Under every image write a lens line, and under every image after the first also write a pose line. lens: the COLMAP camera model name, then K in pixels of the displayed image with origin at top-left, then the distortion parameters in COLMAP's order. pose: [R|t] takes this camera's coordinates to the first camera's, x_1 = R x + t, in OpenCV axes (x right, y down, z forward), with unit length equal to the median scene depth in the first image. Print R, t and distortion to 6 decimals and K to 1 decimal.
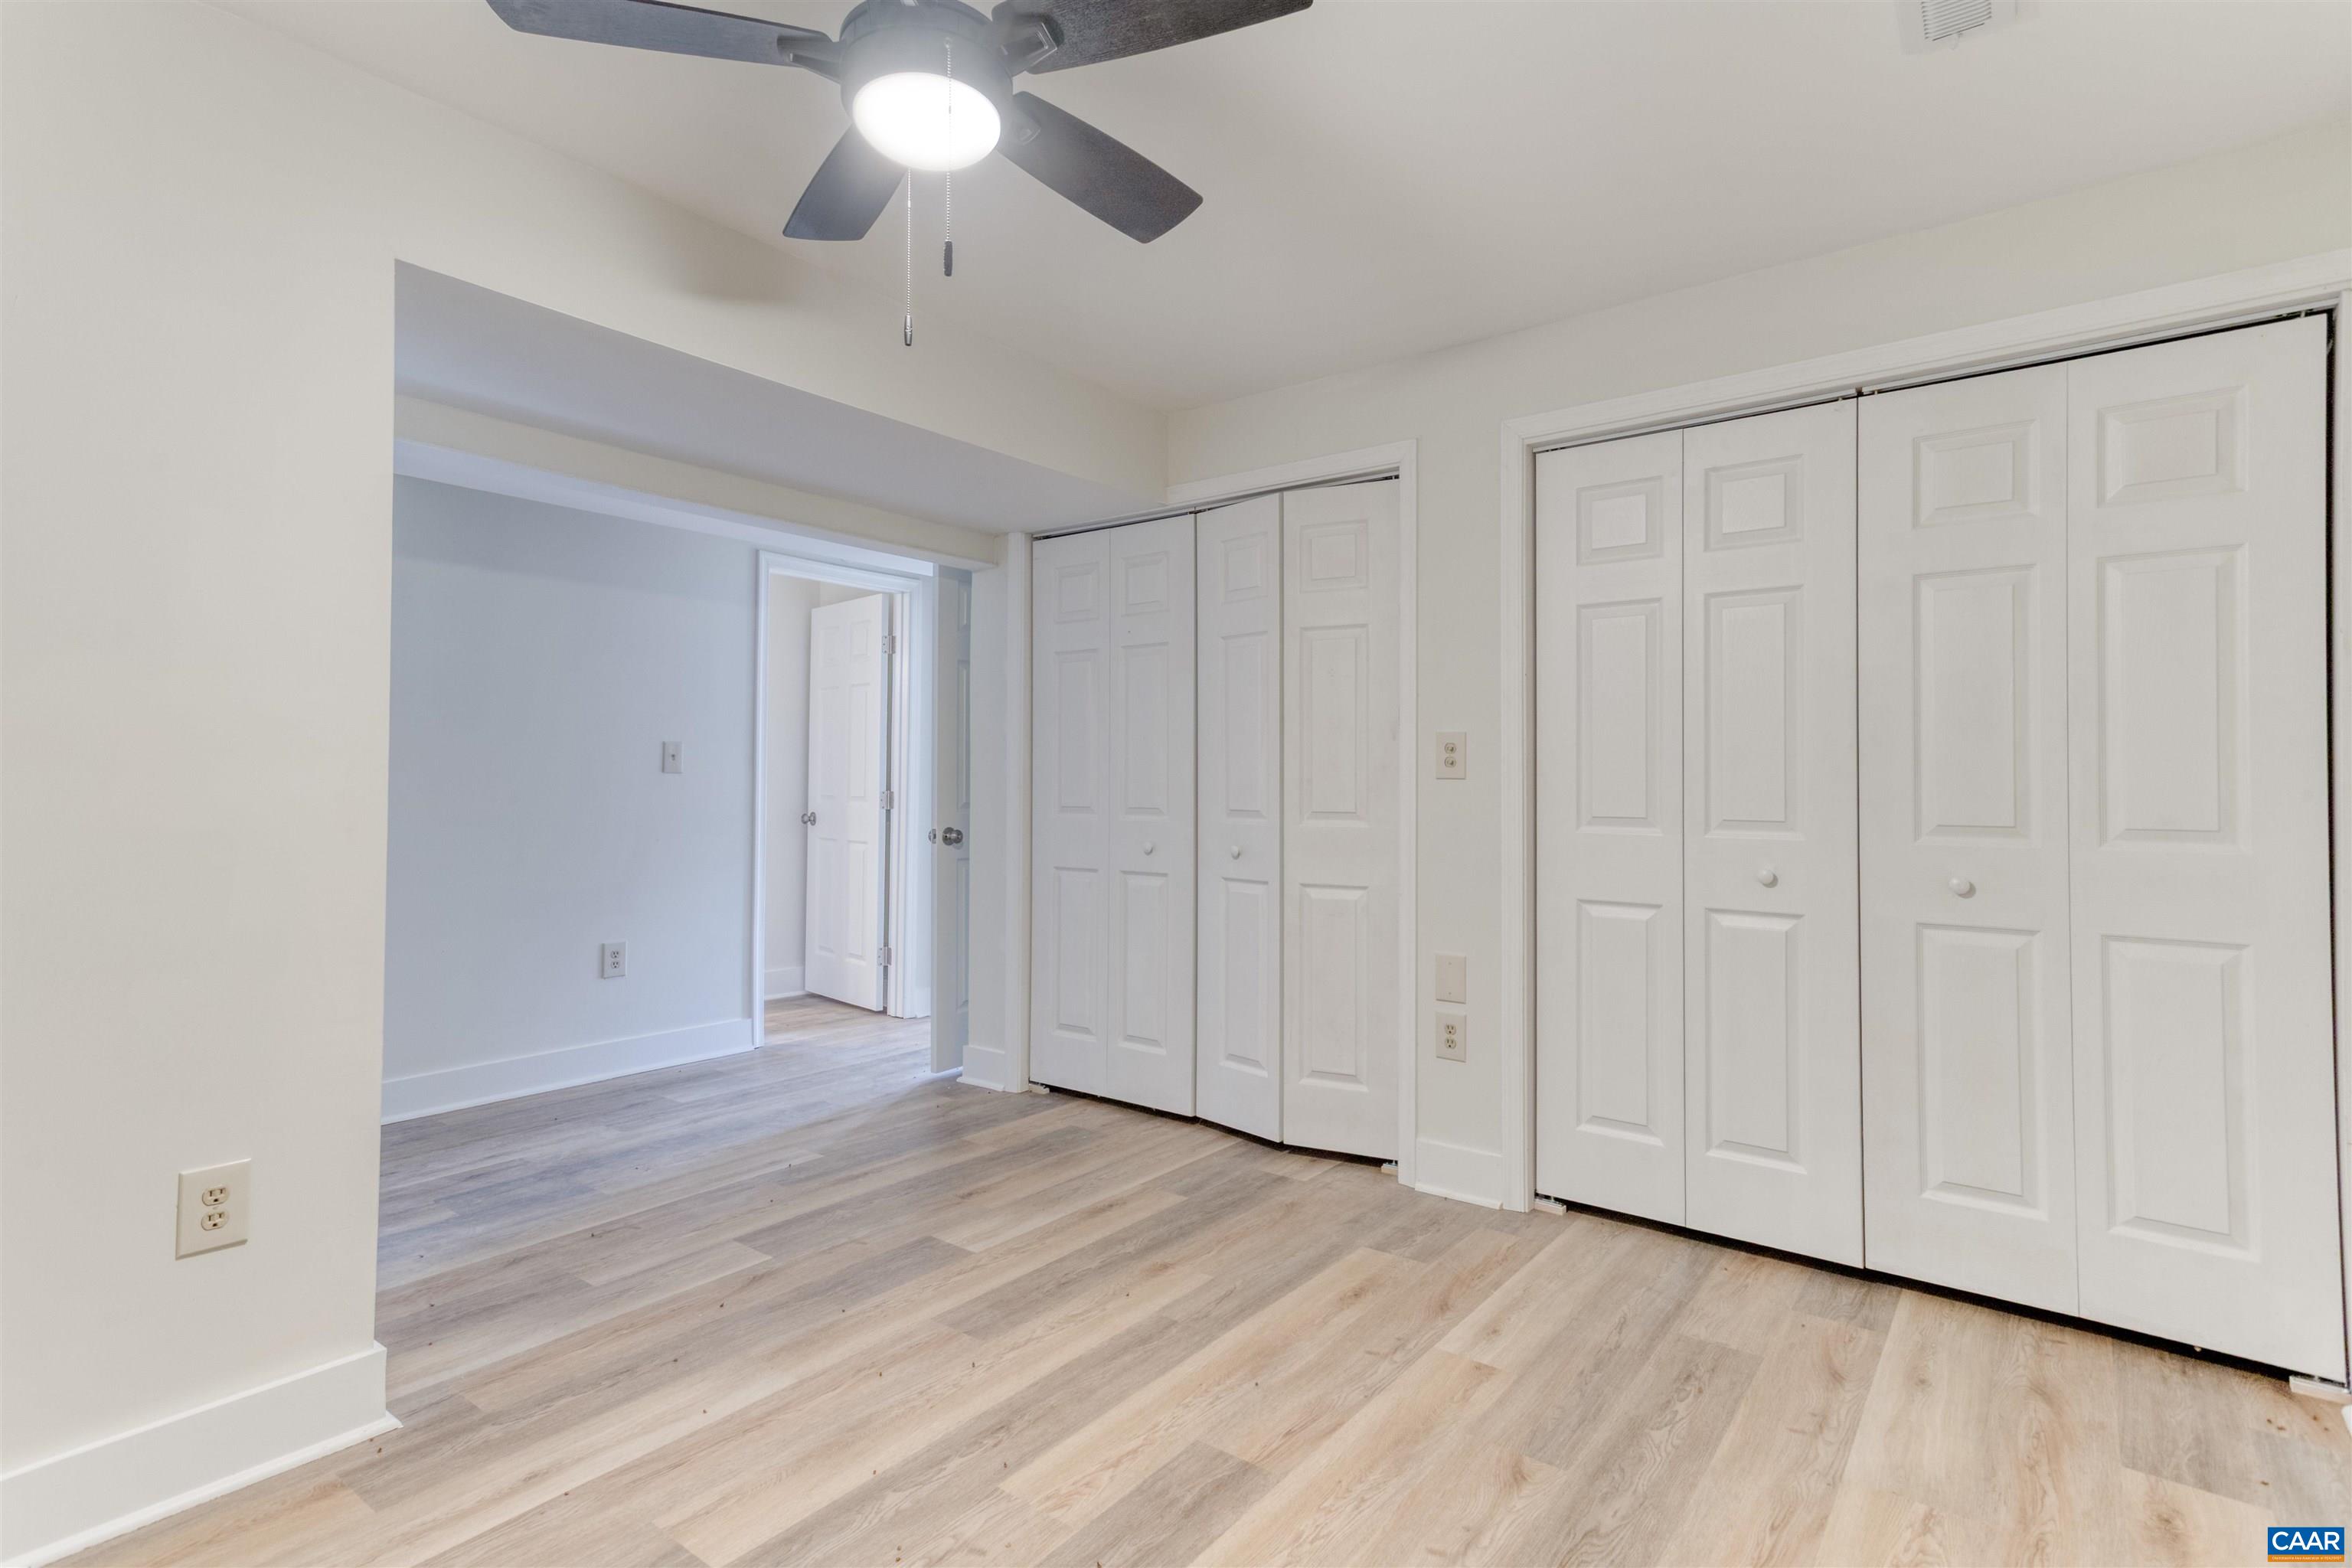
lens RADIAL K [[1155.9, 0, 1168.1], [0, 1155.9, 761.3], [0, 0, 1]] dist [0.021663, 0.009227]
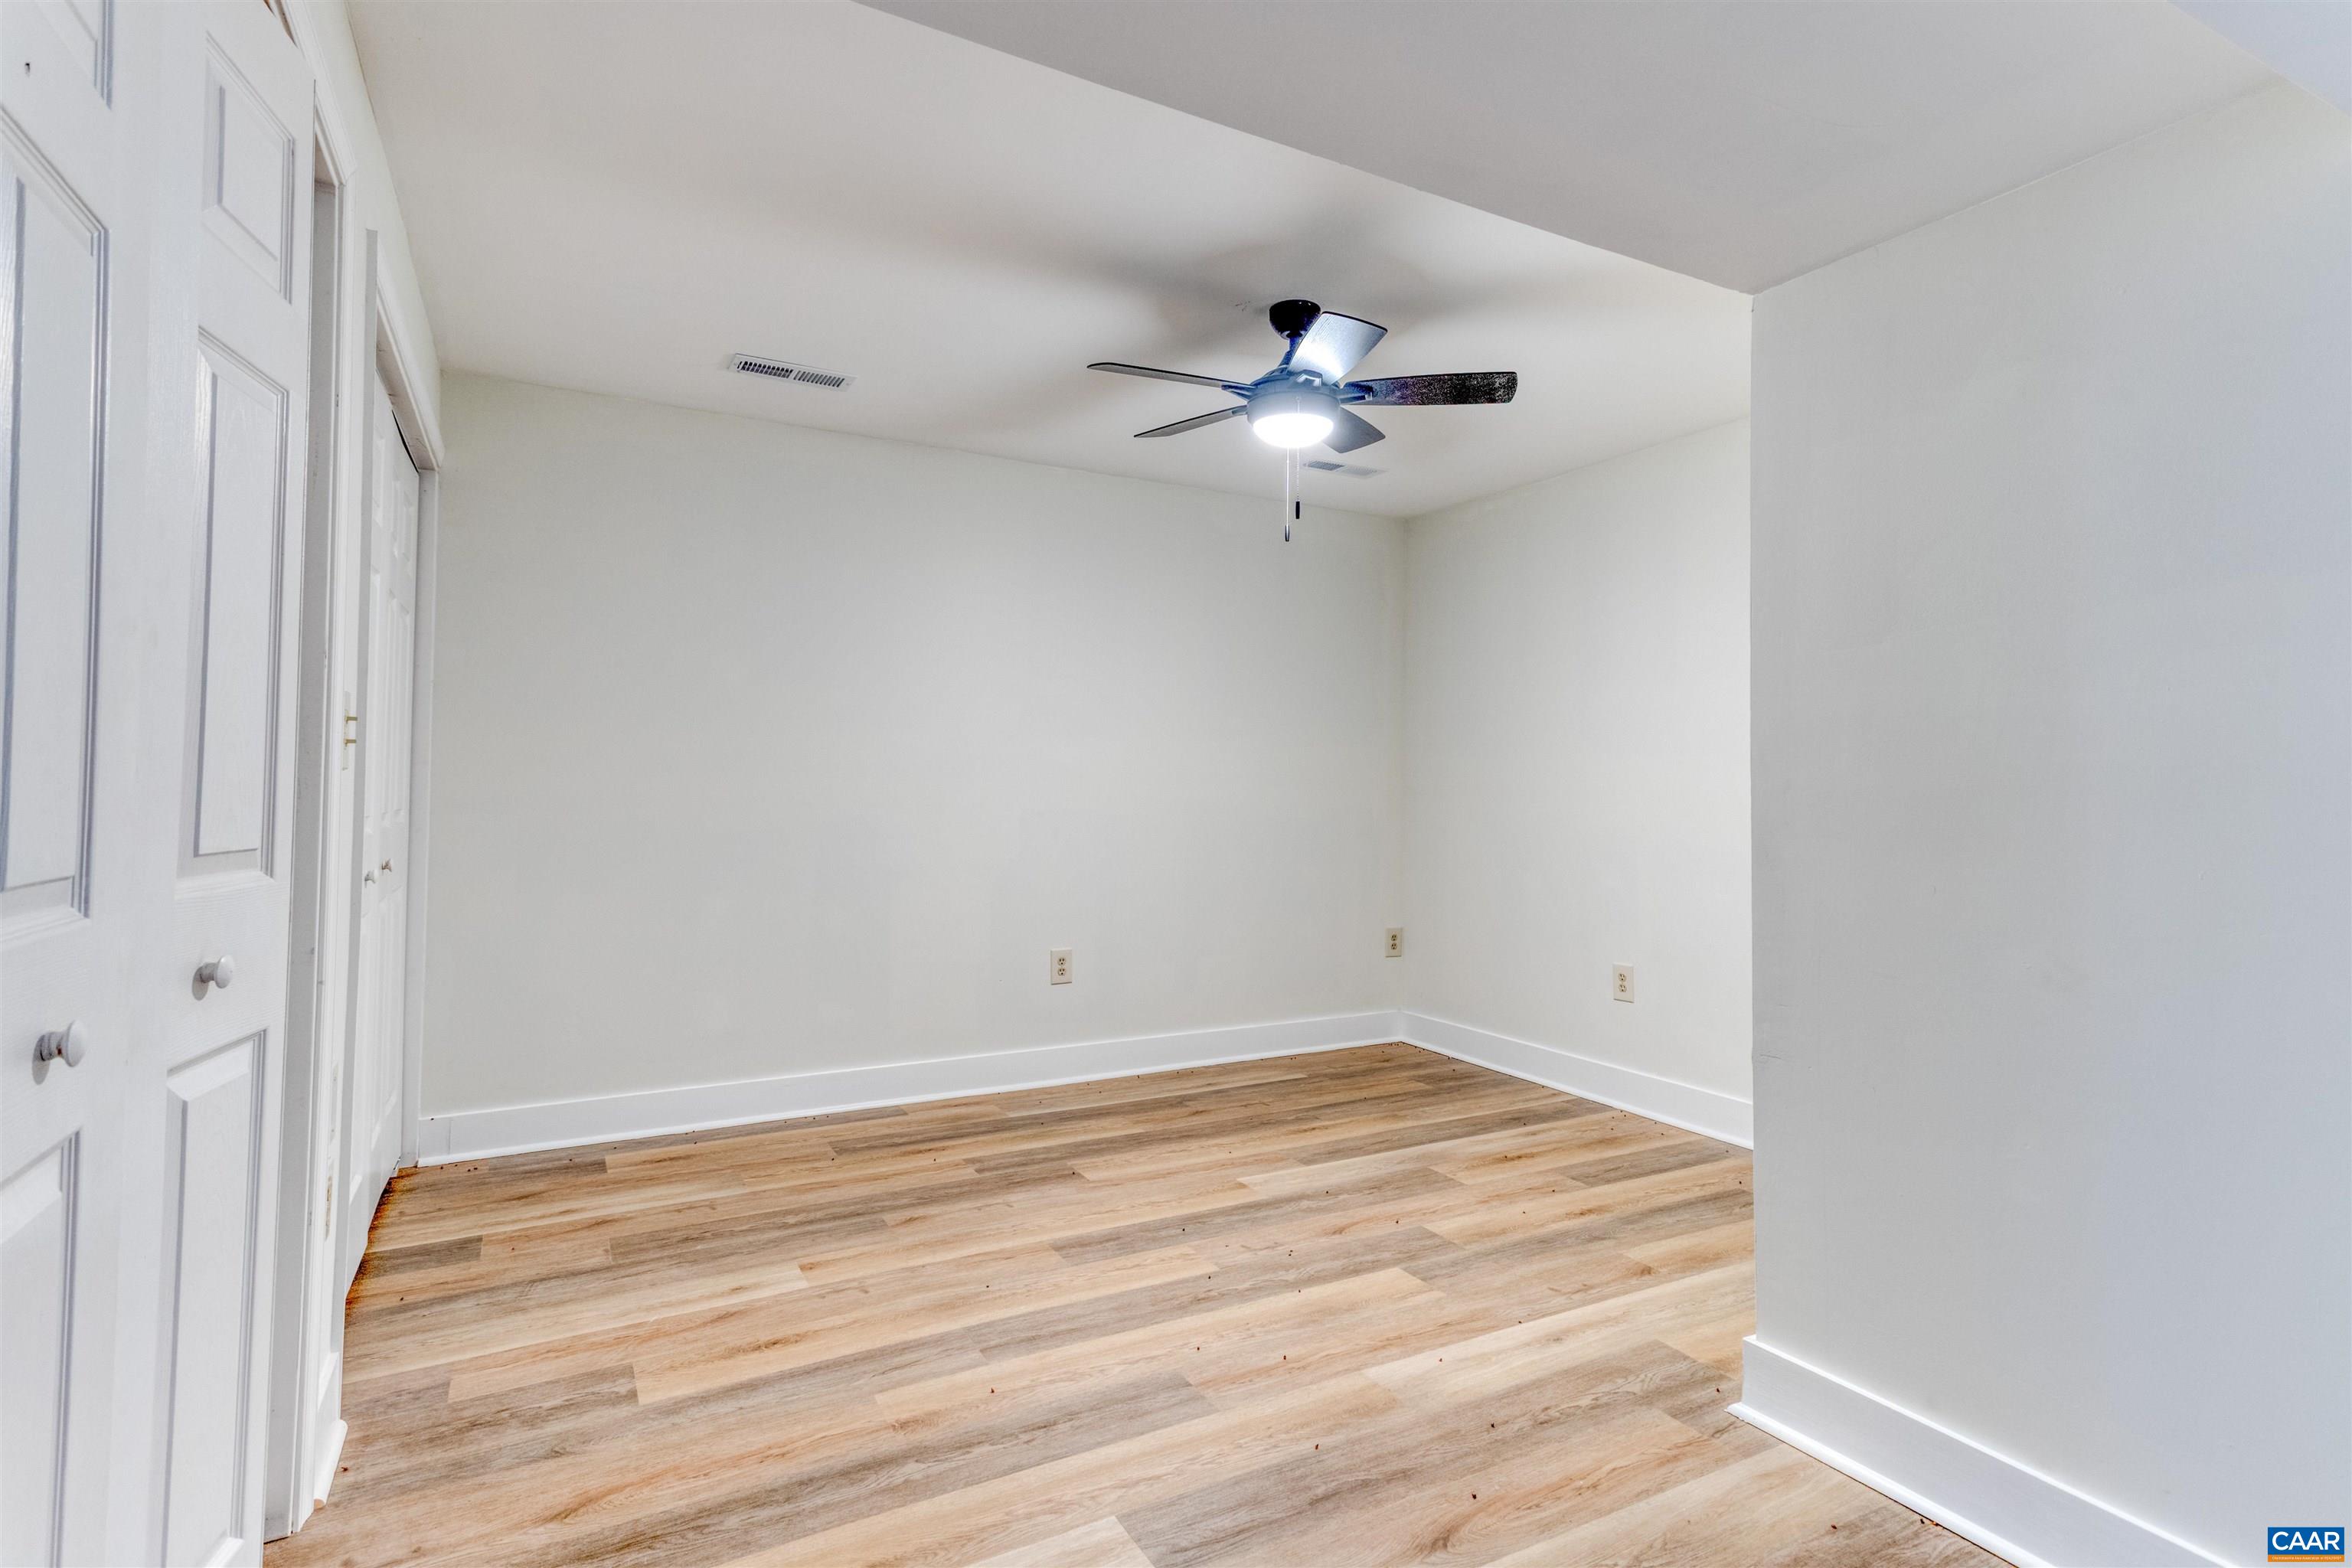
lens RADIAL K [[1155.9, 0, 1168.1], [0, 1155.9, 761.3], [0, 0, 1]] dist [0.021663, 0.009227]
pose [[-0.912178, -0.002000, 0.409790, -0.560349], [-0.020987, 0.998904, -0.041841, 0.038441], [-0.409258, -0.046767, -0.911220, 1.957814]]
